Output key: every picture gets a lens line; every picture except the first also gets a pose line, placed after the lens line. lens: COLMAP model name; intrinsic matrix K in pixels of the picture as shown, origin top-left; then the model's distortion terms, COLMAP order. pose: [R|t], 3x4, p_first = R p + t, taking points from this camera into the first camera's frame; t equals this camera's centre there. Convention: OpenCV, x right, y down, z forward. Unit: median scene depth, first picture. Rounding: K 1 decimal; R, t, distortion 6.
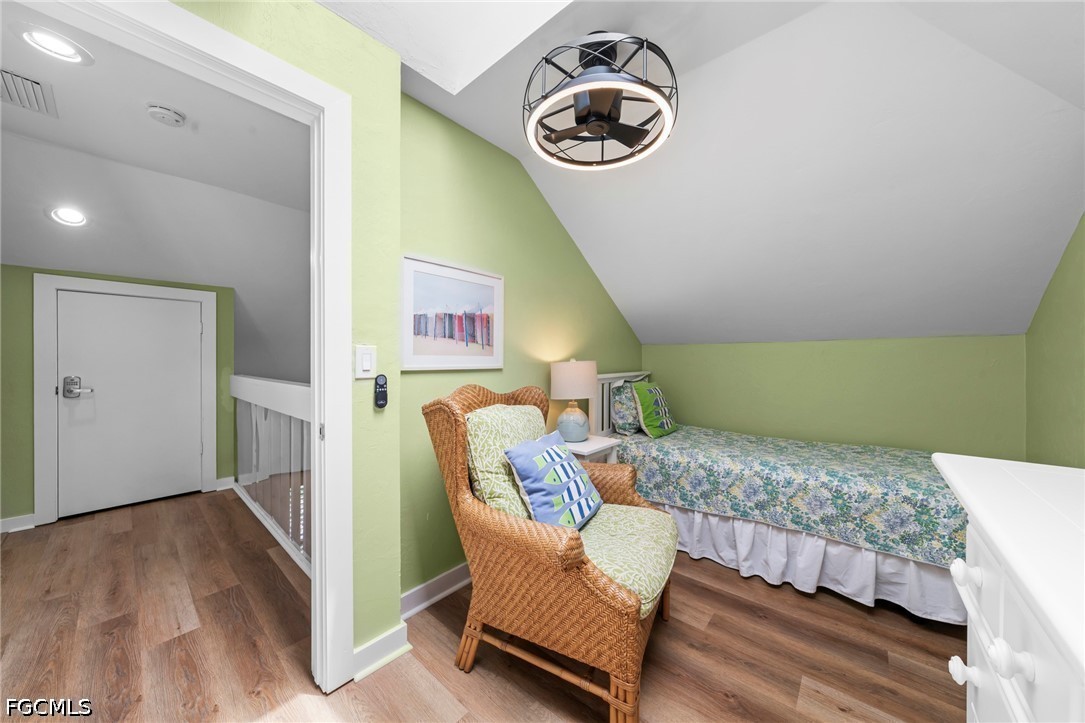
lens RADIAL K [[371.5, 0, 542.5], [0, 371.5, 361.5], [0, 0, 1]] dist [-0.000943, -0.000101]
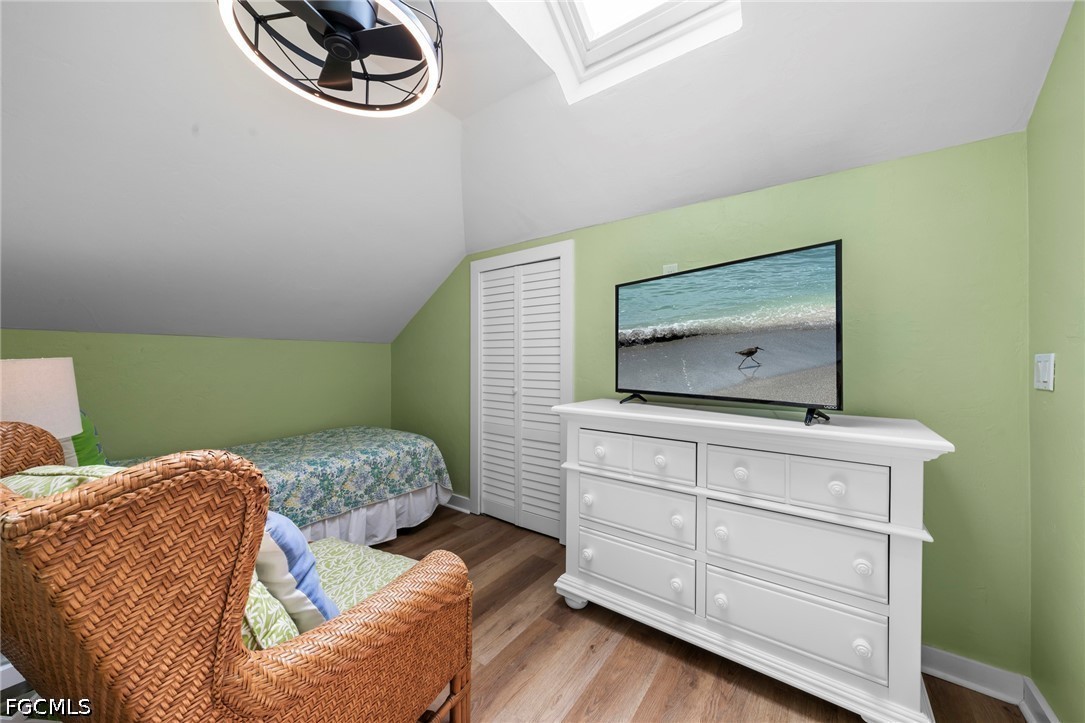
lens RADIAL K [[393.1, 0, 541.5], [0, 393.1, 362.1], [0, 0, 1]] dist [-0.000768, 0.000238]
pose [[-0.083406, -0.001054, 0.996515, -0.537003], [0.010089, 0.999947, 0.001903, 0.011674], [-0.996465, 0.010213, -0.083391, 0.514973]]
